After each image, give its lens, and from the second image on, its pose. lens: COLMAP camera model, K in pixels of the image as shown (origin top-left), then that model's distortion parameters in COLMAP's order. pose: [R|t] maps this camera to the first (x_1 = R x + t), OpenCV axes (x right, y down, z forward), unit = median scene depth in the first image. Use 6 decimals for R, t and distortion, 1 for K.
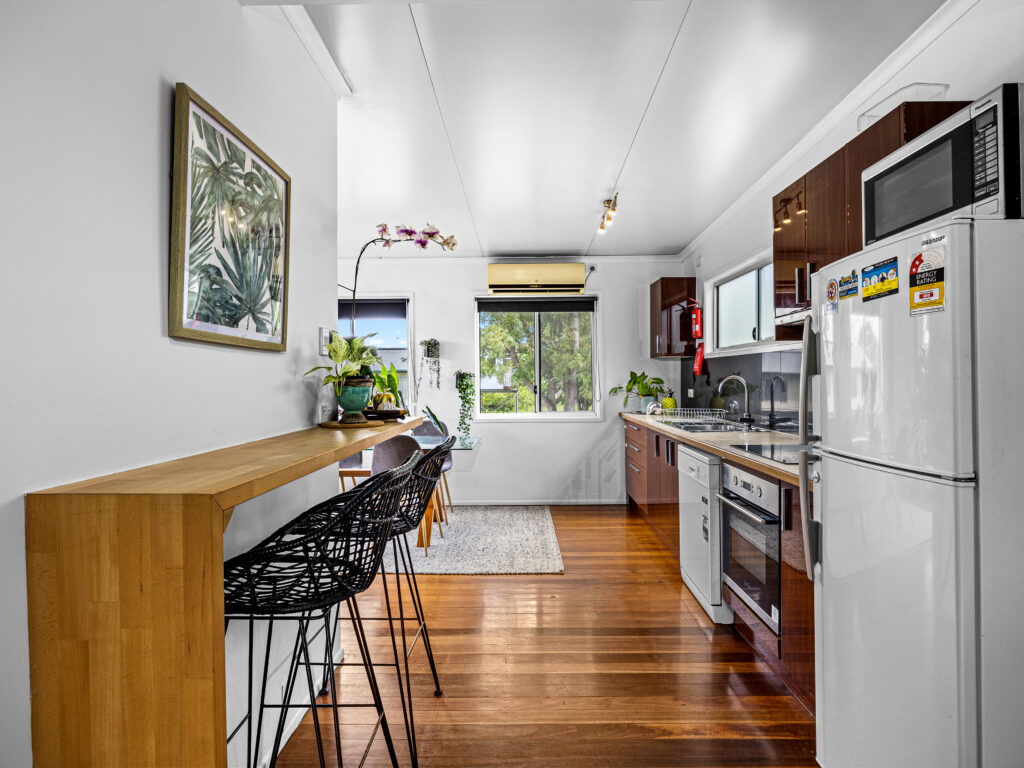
lens RADIAL K [[547.6, 0, 515.0], [0, 547.6, 377.7], [0, 0, 1]] dist [-0.018669, 0.002796]
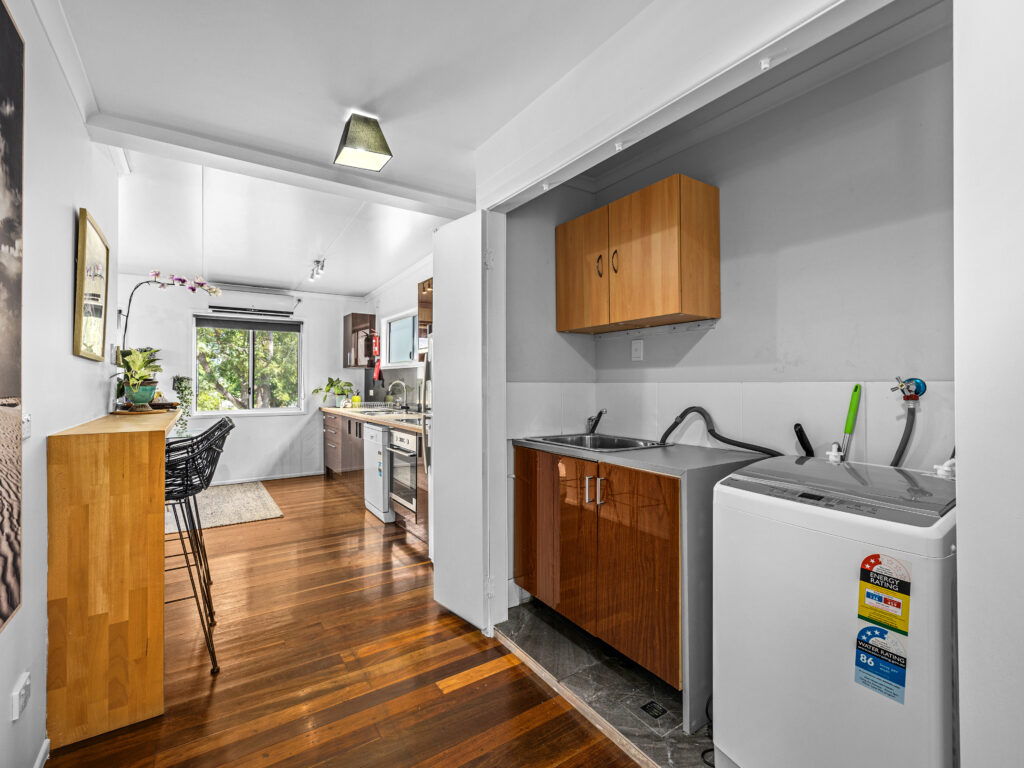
lens RADIAL K [[468.6, 0, 509.2], [0, 468.6, 375.2], [0, 0, 1]] dist [0.003819, 0.000777]
pose [[0.825701, 0.014668, 0.563917, -0.107215], [-0.005530, 0.999824, -0.017908, 0.002414], [-0.564080, 0.011668, 0.825638, -0.320001]]
